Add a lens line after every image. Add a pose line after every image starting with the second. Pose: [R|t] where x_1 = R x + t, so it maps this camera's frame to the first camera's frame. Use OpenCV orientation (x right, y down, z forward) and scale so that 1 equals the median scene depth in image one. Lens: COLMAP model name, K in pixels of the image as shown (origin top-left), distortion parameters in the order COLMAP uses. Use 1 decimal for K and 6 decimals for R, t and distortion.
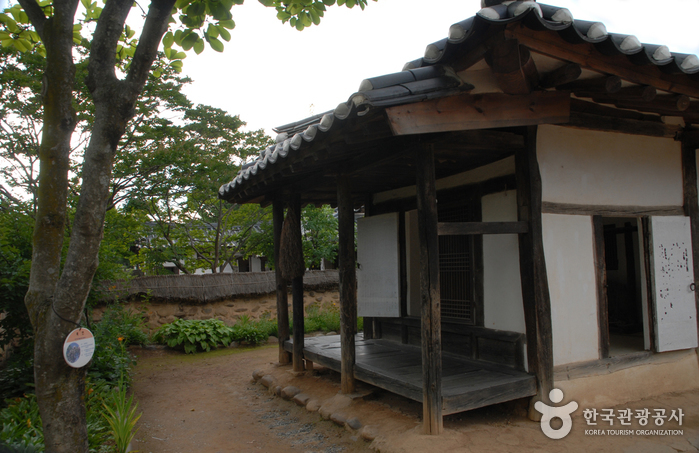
lens RADIAL K [[578.9, 0, 349.7], [0, 578.9, 249.1], [0, 0, 1]] dist [-0.075709, 0.011686]
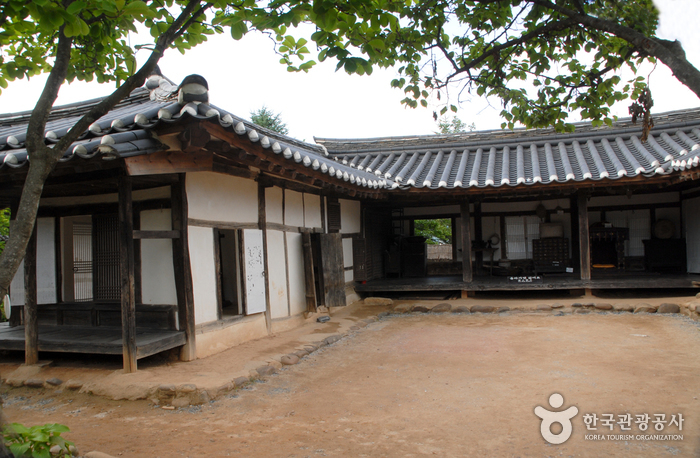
lens RADIAL K [[563.4, 0, 350.0], [0, 563.4, 229.0], [0, 0, 1]] dist [0.001312, 0.001809]
pose [[0.710185, 0.037734, 0.703003, -0.407994], [-0.011425, 0.999049, -0.042083, 0.004804], [-0.703923, 0.021855, 0.709940, -0.367145]]
